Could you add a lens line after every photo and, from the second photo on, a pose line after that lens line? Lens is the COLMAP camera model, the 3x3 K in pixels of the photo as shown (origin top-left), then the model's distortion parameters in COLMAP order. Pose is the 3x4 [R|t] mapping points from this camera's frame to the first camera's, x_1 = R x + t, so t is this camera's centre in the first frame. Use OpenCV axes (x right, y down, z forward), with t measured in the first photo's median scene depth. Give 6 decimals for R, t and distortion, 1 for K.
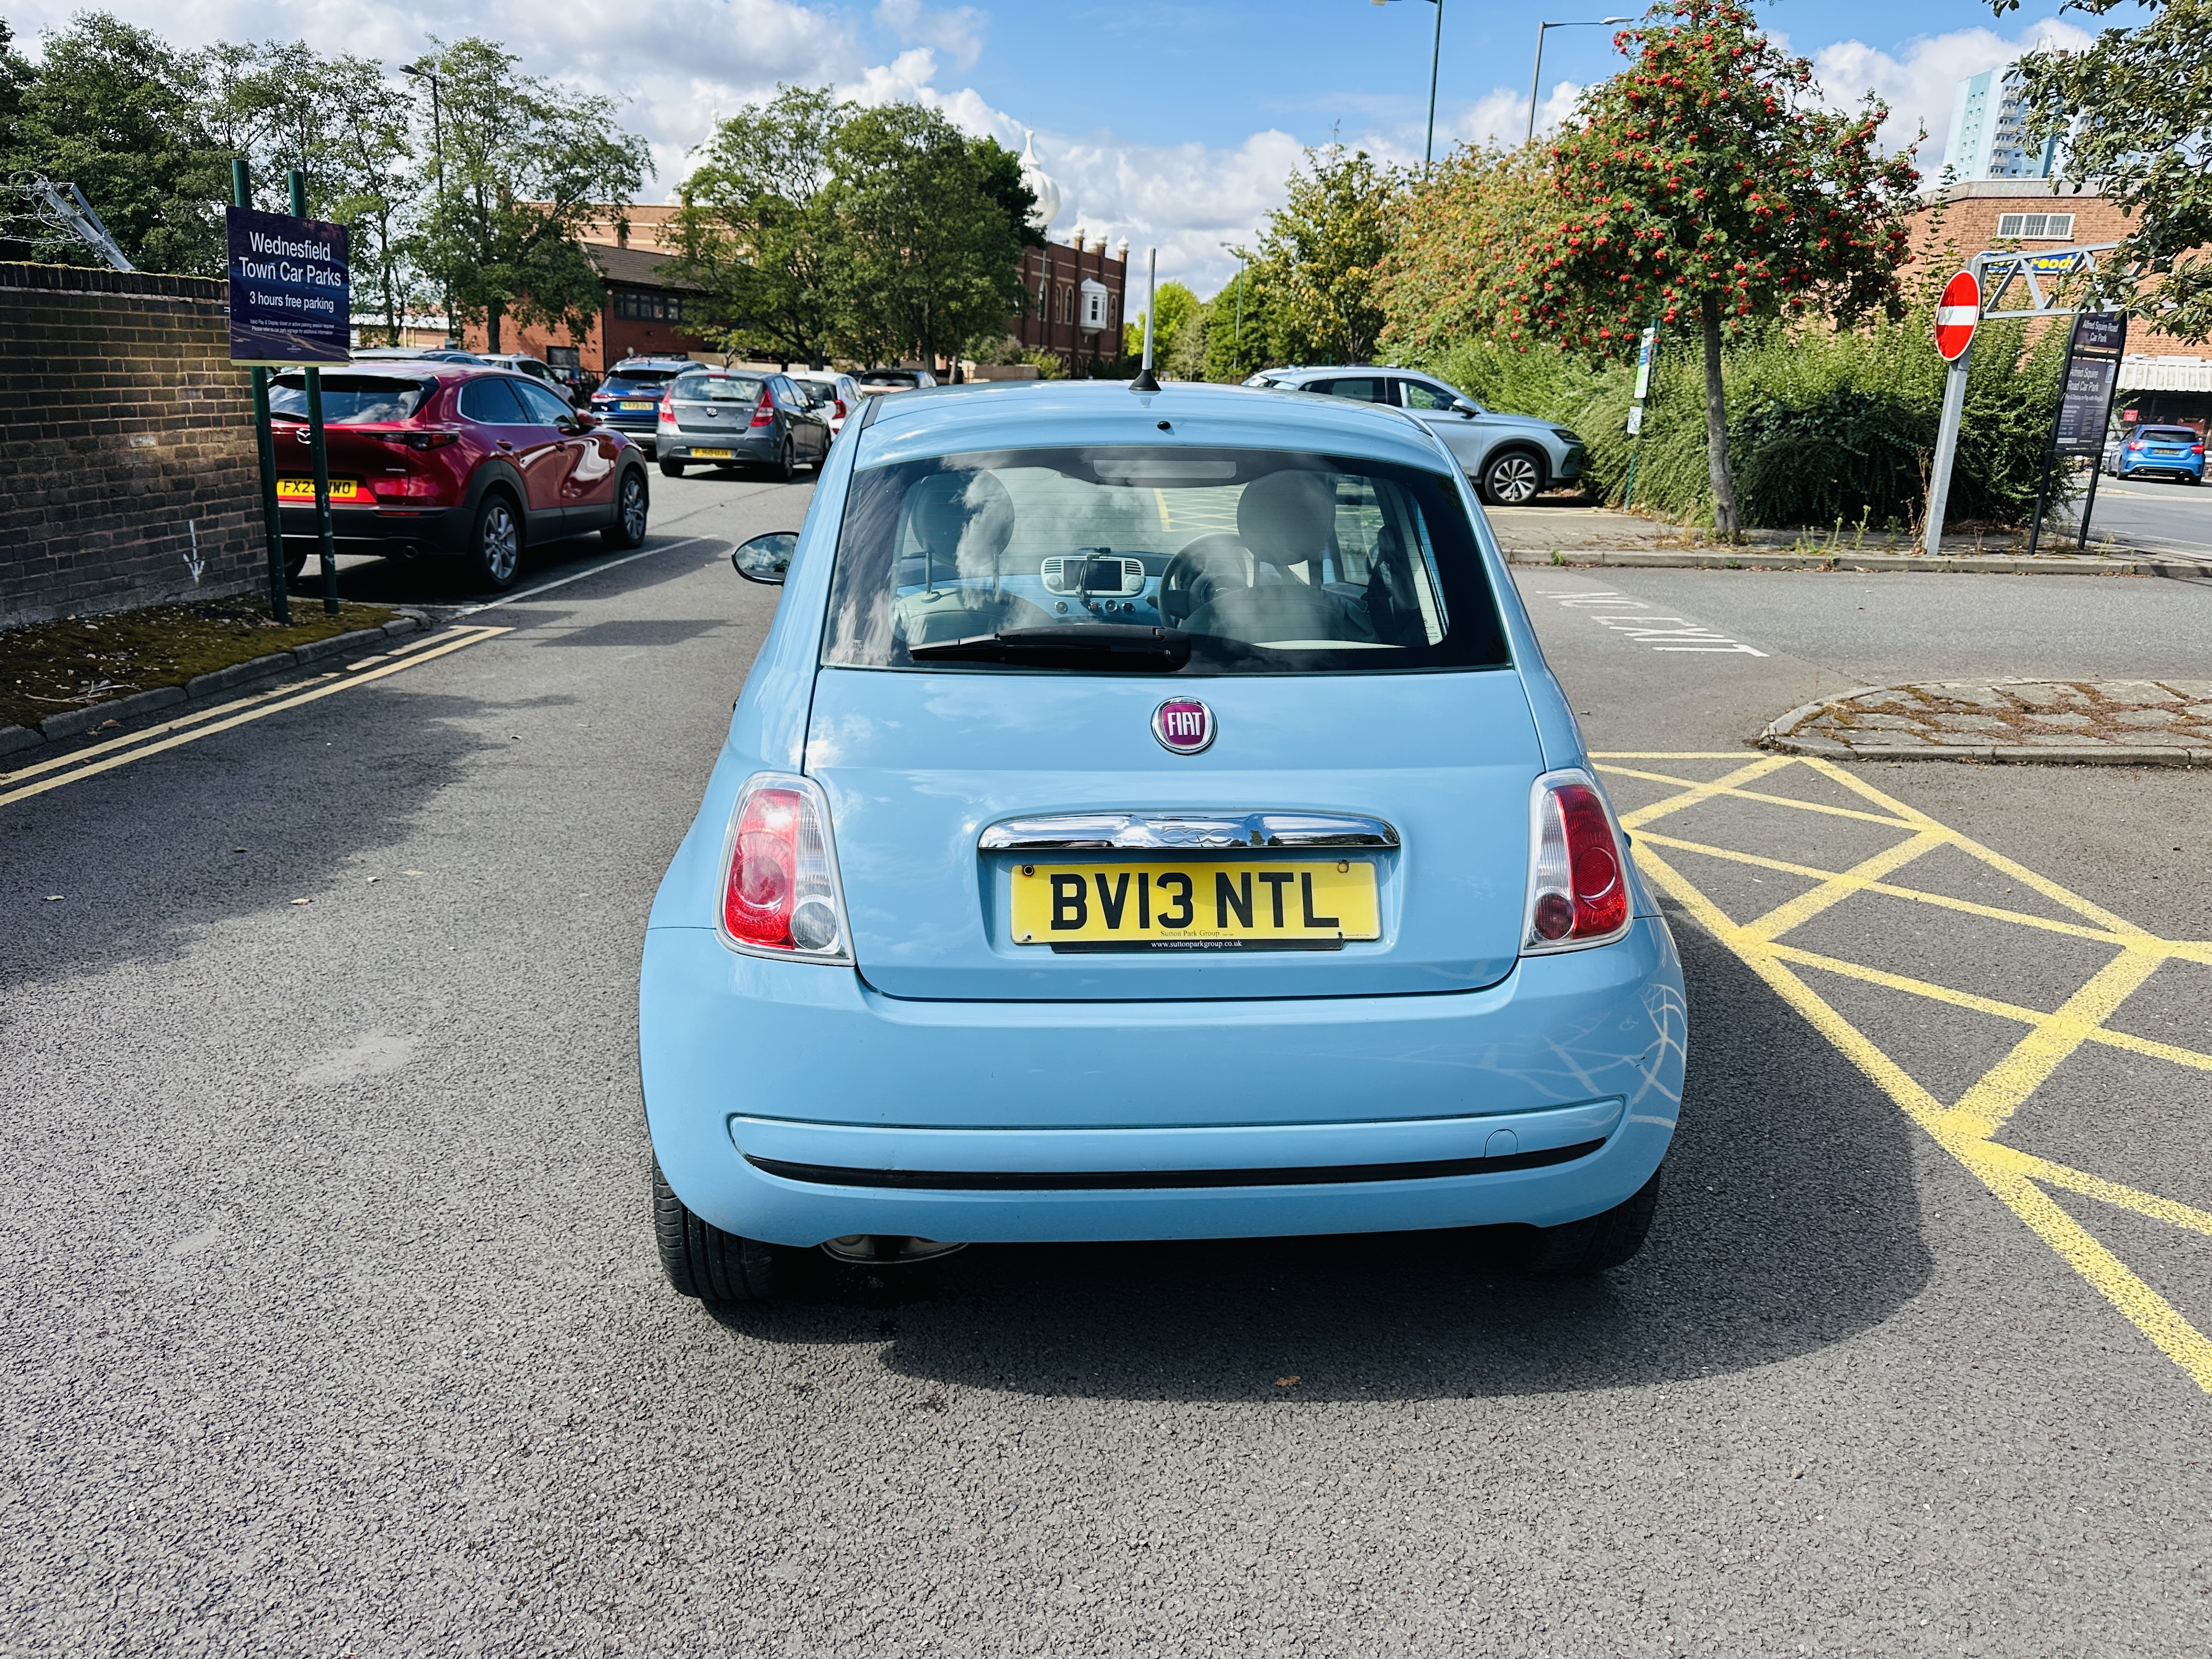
lens RADIAL K [[1556.0, 0, 1126.3], [0, 1556.0, 831.2], [0, 0, 1]] dist [0.047558, -0.068788]
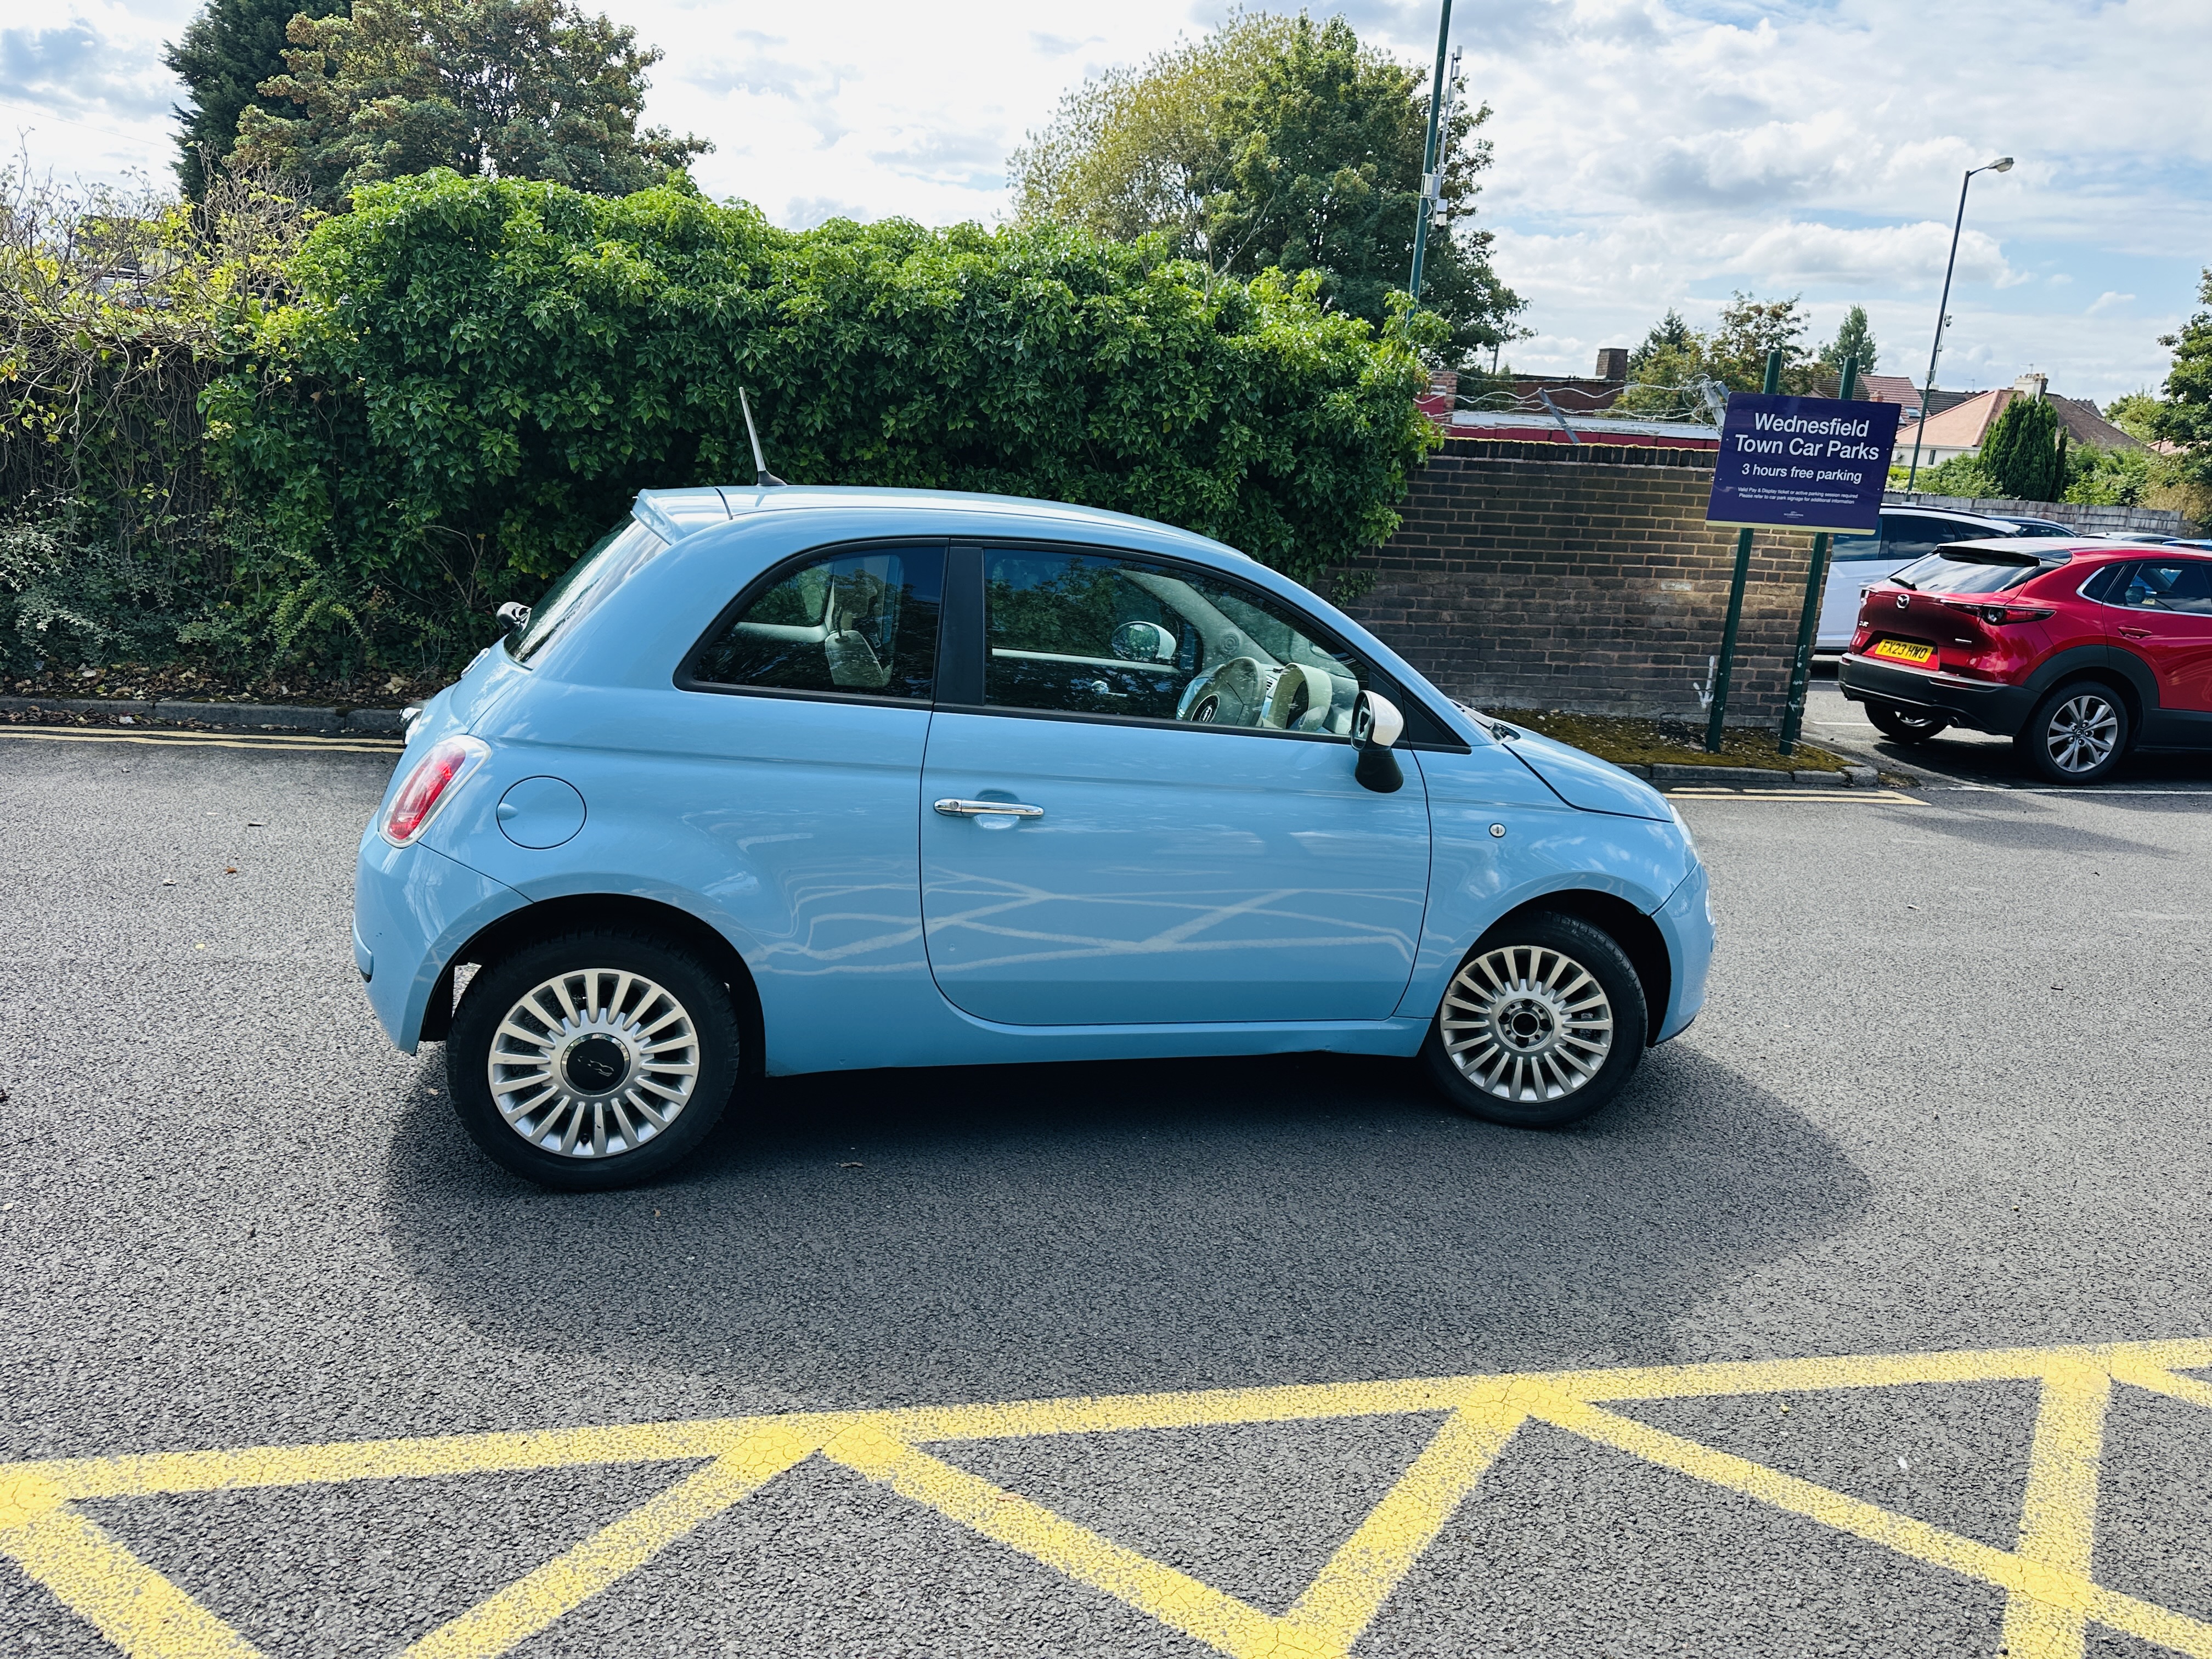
lens RADIAL K [[1539.8, 0, 1099.8], [0, 1539.8, 836.3], [0, 0, 1]] dist [0.056890, -0.078789]
pose [[0.204722, 0.209065, -0.956233, 0.307981], [-0.317991, 0.938139, 0.137029, -0.057973], [0.925727, 0.276020, 0.258539, 0.212480]]
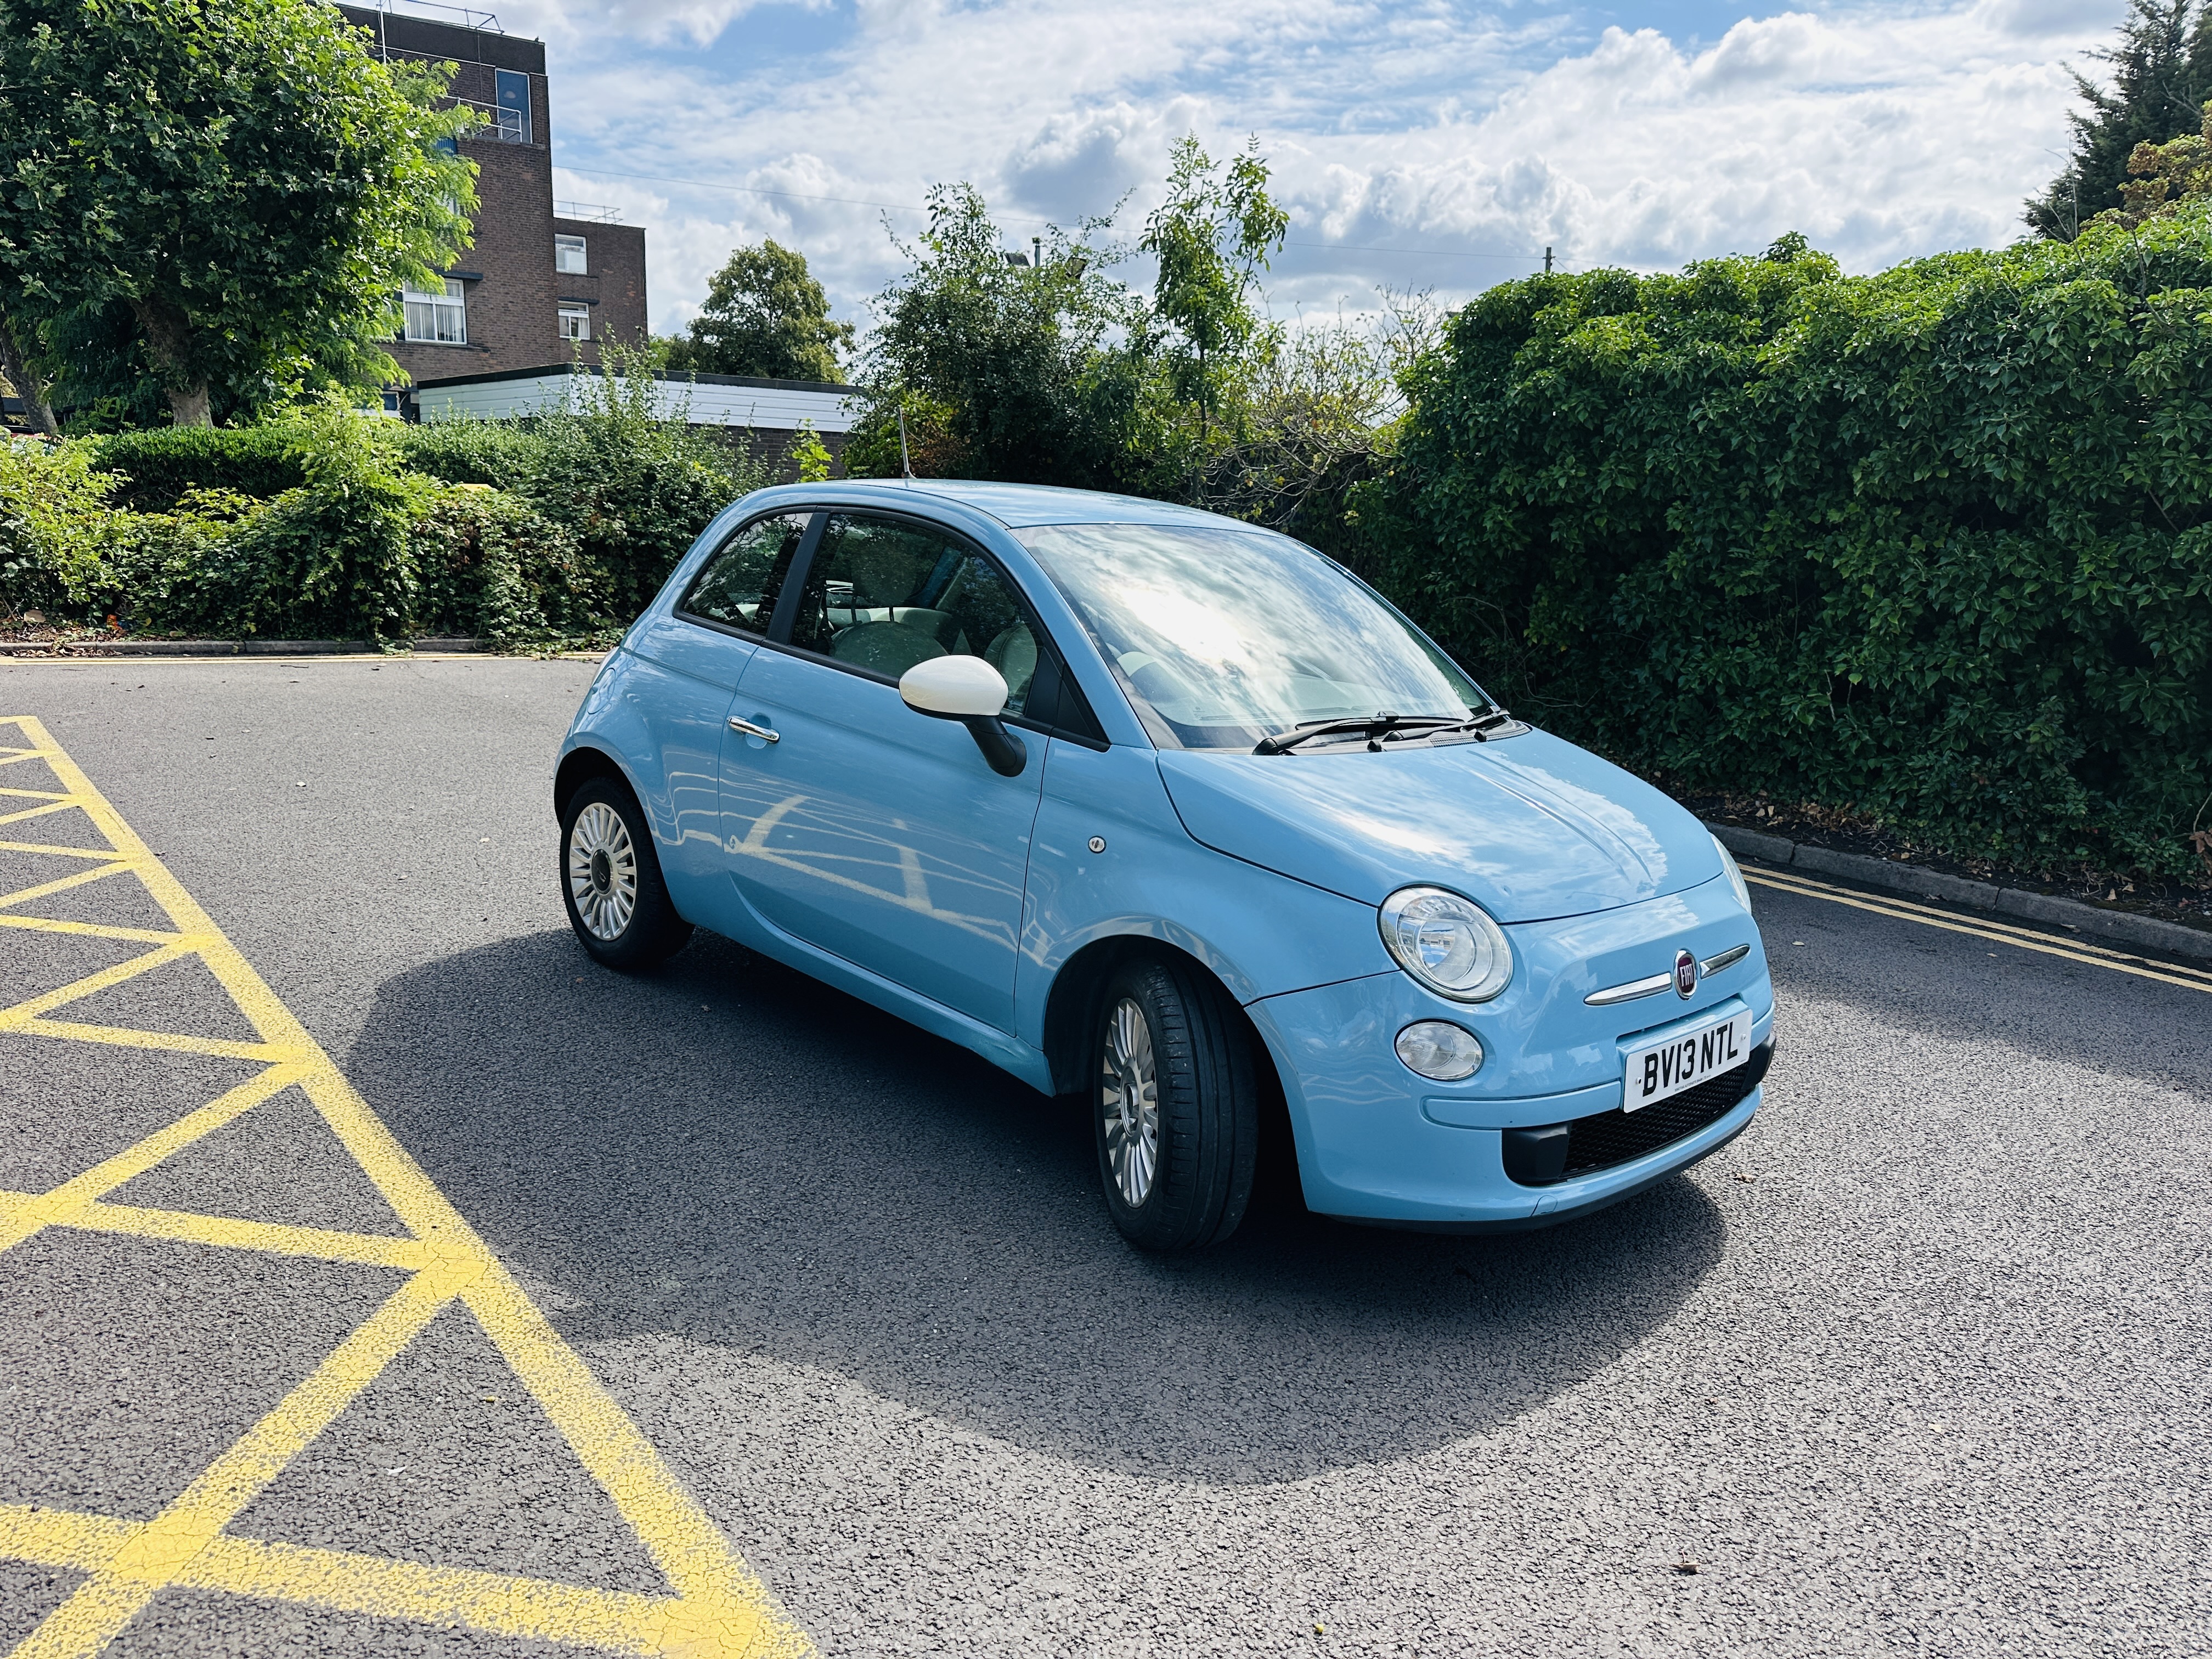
lens RADIAL K [[1559.5, 0, 1077.4], [0, 1559.5, 831.2], [0, 0, 1]] dist [-0.000901, -0.001508]
pose [[-0.776955, 0.058180, -0.626861, 0.199863], [-0.239377, 0.893632, 0.379632, -0.133694], [0.582271, 0.445013, -0.680385, 0.511758]]
